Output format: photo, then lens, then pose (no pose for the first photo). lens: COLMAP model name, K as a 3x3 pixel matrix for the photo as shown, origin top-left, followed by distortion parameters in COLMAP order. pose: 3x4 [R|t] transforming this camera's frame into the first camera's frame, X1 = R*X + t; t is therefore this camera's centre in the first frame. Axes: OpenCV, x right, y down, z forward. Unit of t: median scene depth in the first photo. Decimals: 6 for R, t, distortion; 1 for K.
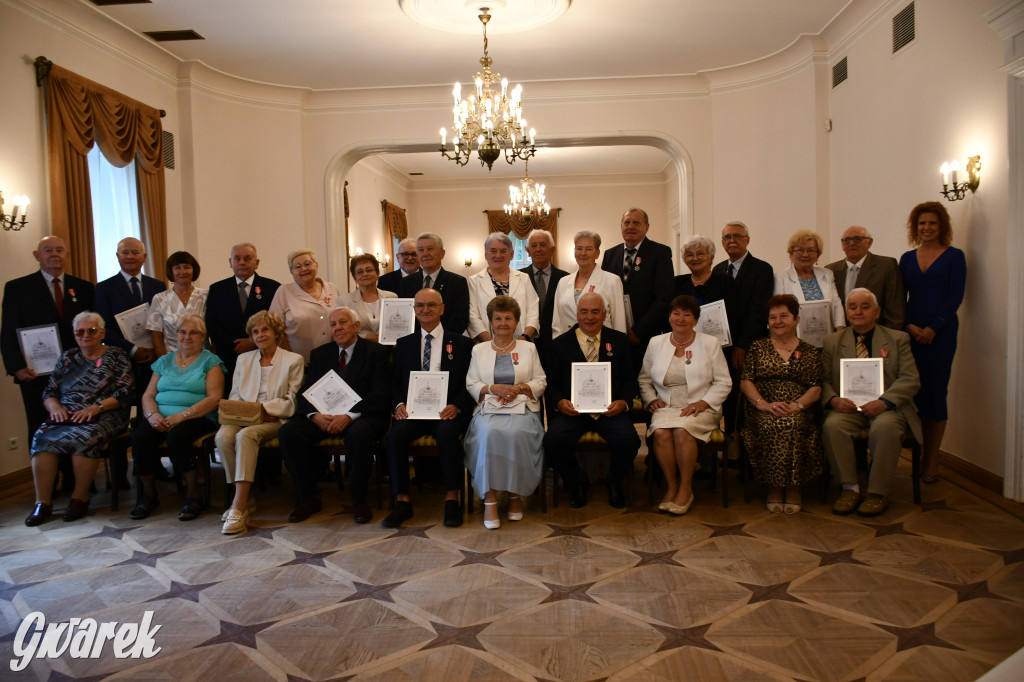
lens RADIAL K [[782.7, 0, 515.4], [0, 782.7, 330.7], [0, 0, 1]] dist [-0.014469, -0.018920]
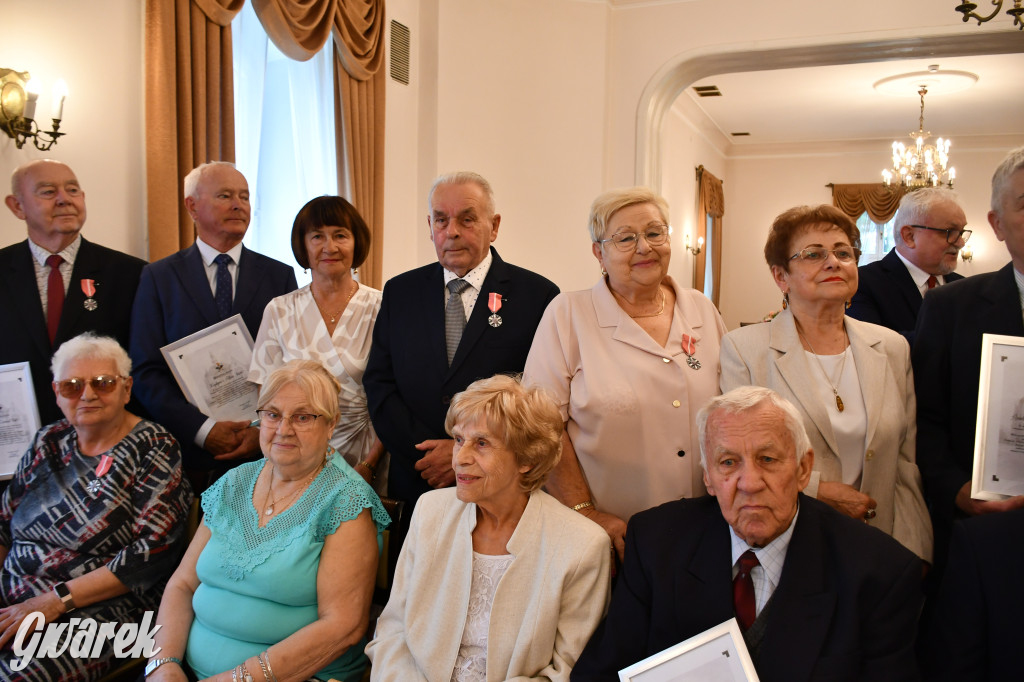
lens RADIAL K [[785.2, 0, 510.3], [0, 785.2, 336.9], [0, 0, 1]] dist [-0.023416, -0.007138]
pose [[0.935893, 0.072283, -0.344790, -0.213272], [-0.063984, 0.997323, 0.035405, -0.053876], [0.346426, -0.011074, 0.938012, 0.720786]]
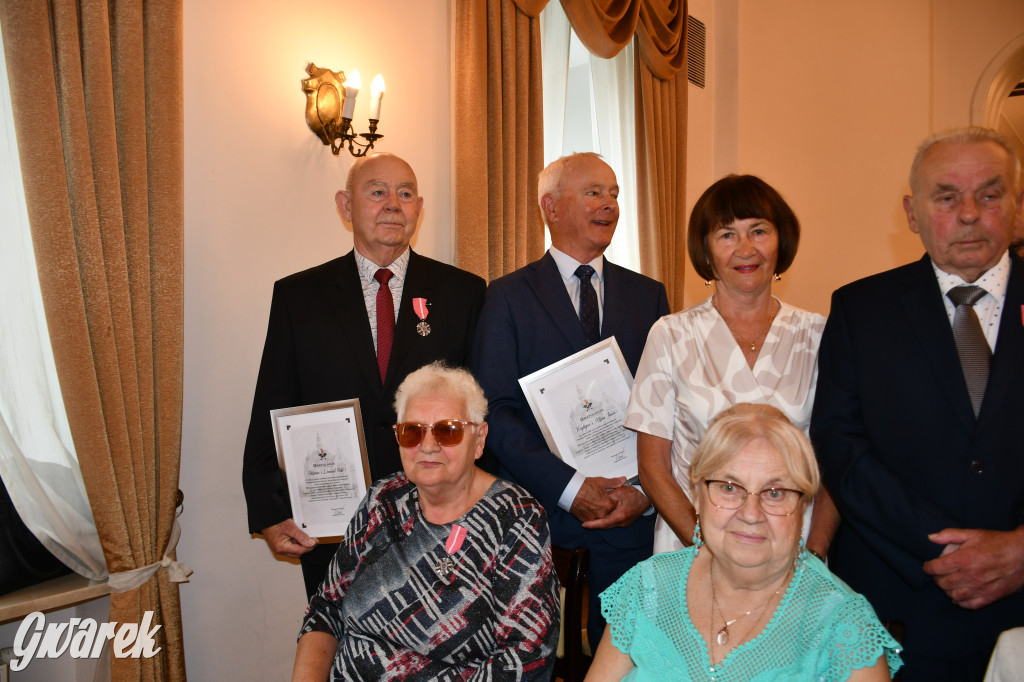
lens RADIAL K [[789.7, 0, 505.1], [0, 789.7, 327.5], [0, 0, 1]] dist [-0.008888, 0.011504]
pose [[0.803847, 0.047798, -0.592912, -0.352590], [-0.063482, 0.997967, -0.005615, -0.041392], [0.591438, 0.042152, 0.805248, 0.785889]]
